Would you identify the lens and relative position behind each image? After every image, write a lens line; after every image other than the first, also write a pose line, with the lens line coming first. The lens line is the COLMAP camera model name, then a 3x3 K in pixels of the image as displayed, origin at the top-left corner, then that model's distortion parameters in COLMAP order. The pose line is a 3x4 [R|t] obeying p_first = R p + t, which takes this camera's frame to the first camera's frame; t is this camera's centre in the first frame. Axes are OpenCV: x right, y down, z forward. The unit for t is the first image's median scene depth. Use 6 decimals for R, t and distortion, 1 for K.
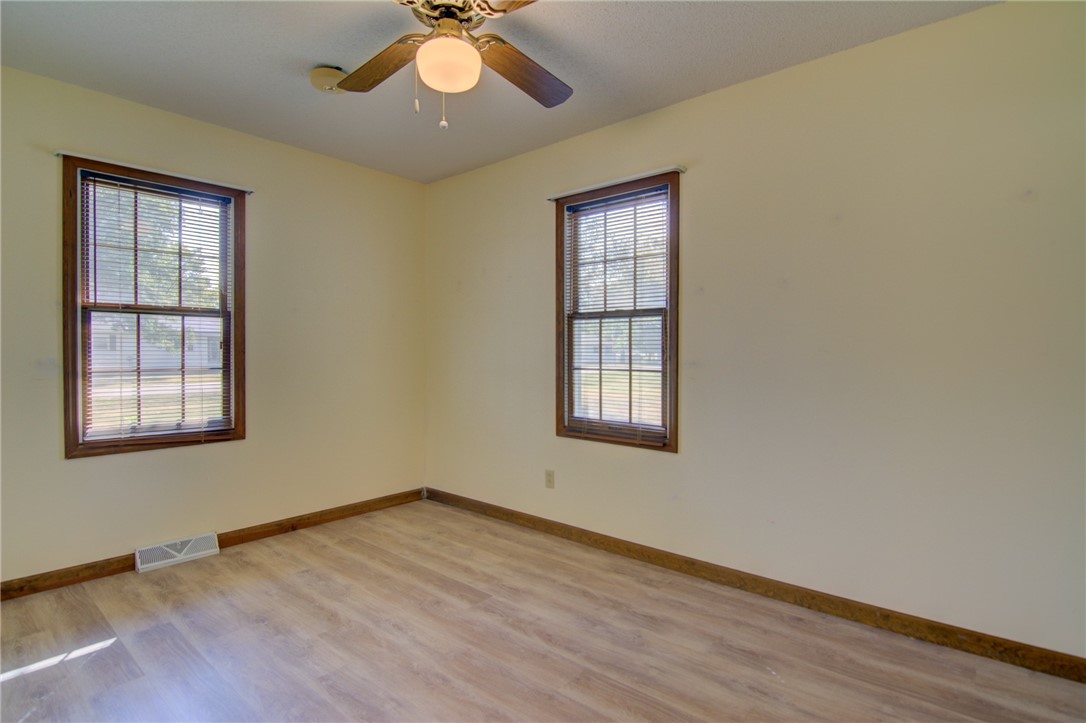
lens RADIAL K [[543.5, 0, 546.9], [0, 543.5, 359.3], [0, 0, 1]] dist [-0.001268, -0.013418]
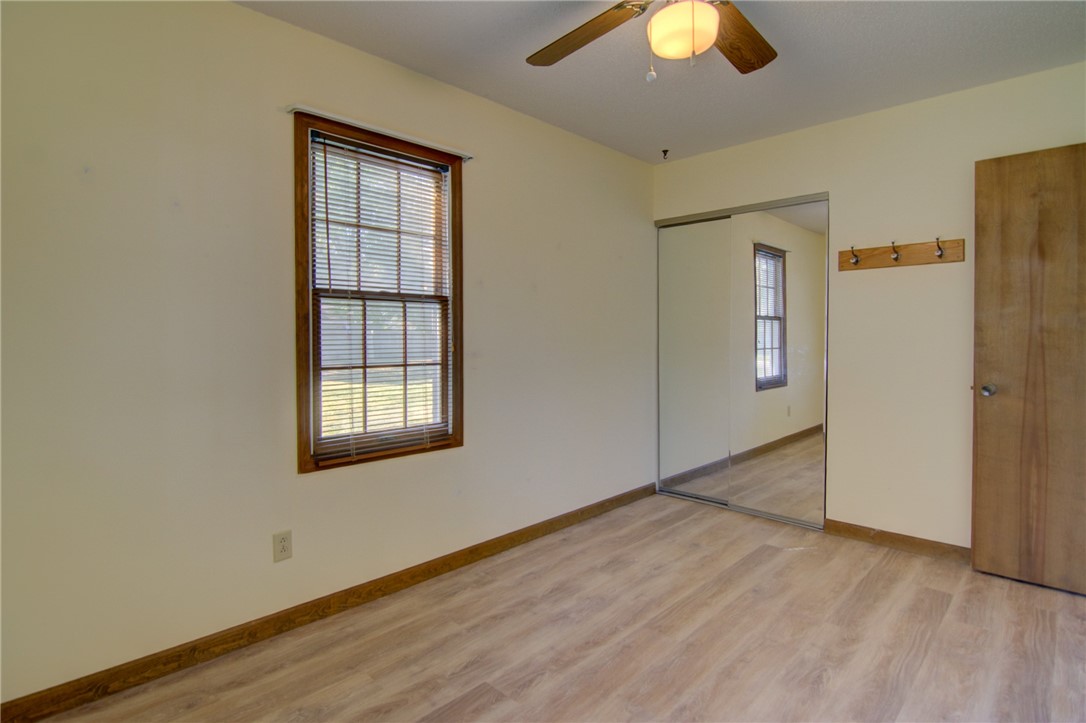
lens RADIAL K [[543.5, 0, 546.9], [0, 543.5, 359.3], [0, 0, 1]] dist [-0.001268, -0.013418]
pose [[0.065626, -0.030043, 0.997392, -0.744552], [0.029823, 0.999159, 0.028134, -0.006828], [-0.997399, 0.027899, 0.066467, 0.804944]]
